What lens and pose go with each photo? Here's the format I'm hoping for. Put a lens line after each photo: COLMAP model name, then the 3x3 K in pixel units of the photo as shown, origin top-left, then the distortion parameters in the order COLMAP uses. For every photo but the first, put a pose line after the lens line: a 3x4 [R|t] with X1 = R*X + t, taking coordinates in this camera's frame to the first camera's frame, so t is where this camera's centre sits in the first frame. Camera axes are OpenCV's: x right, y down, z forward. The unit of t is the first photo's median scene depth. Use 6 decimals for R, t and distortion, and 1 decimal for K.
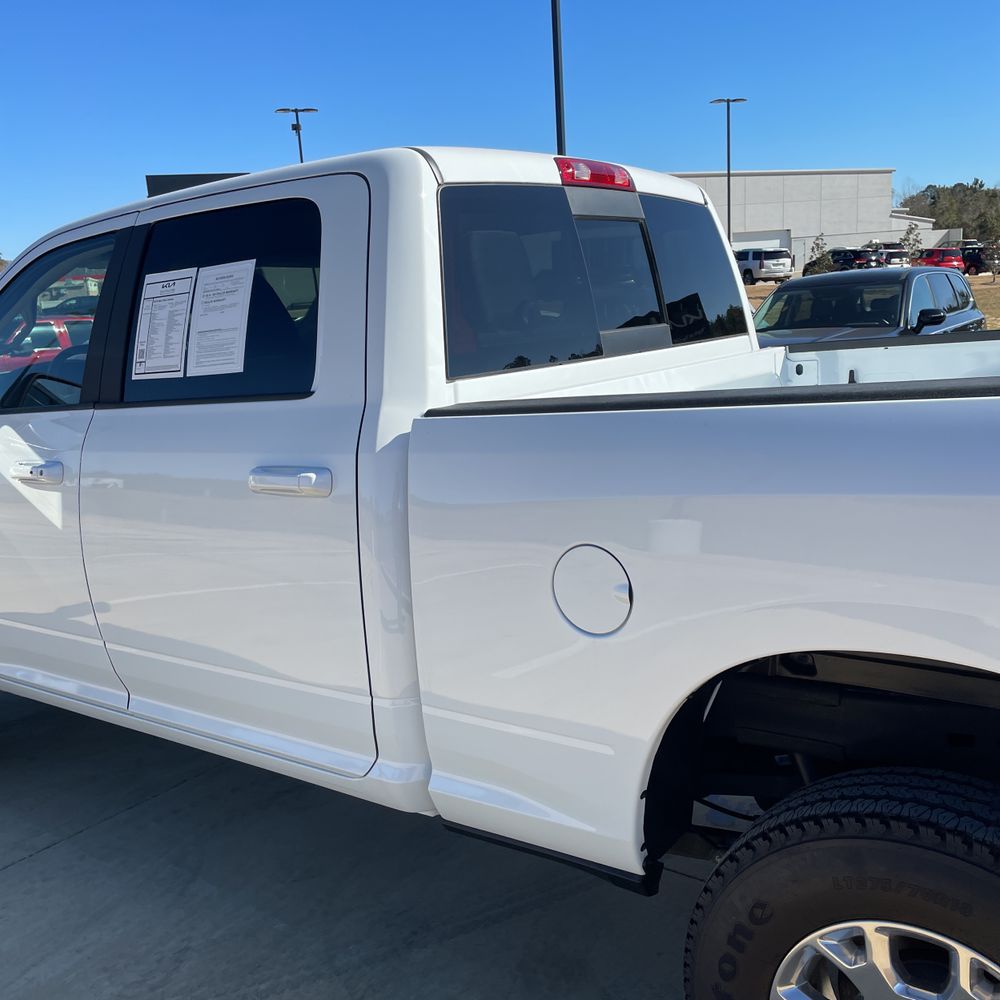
lens RADIAL K [[1009.0, 0, 486.3], [0, 1009.0, 518.6], [0, 0, 1]] dist [0.048257, 0.000000]
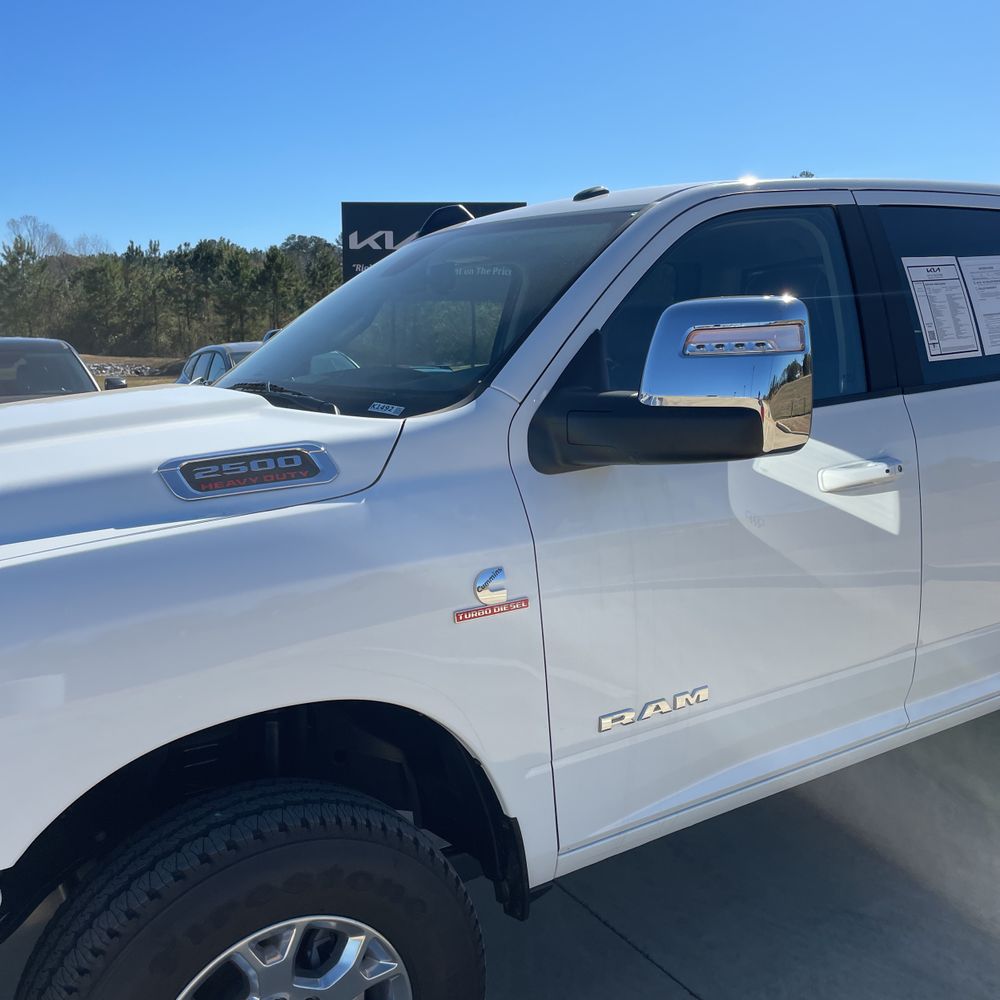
lens RADIAL K [[1009.0, 0, 494.3], [0, 1009.0, 504.7], [0, 0, 1]] dist [0.048257, 0.000000]
pose [[0.369496, -0.100058, 0.923830, -1.415184], [0.198546, 0.979728, 0.026701, -0.110515], [-0.907773, 0.173557, 0.381872, 1.024875]]
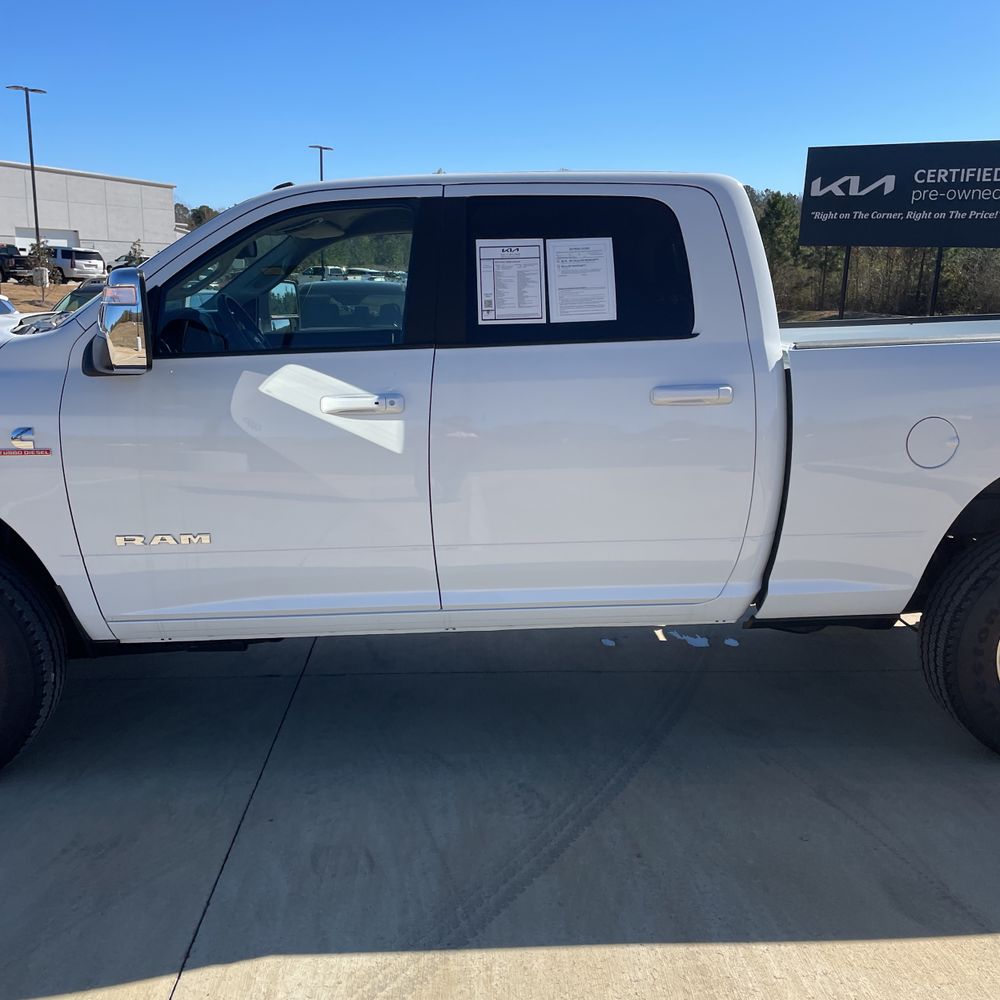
lens RADIAL K [[1009.0, 0, 500.1], [0, 1009.0, 501.3], [0, 0, 1]] dist [0.048257, 0.000000]
pose [[0.766111, -0.063743, 0.639539, -1.116153], [0.079162, 0.996851, 0.004527, 0.072068], [-0.637814, 0.047160, 0.768745, 0.058238]]
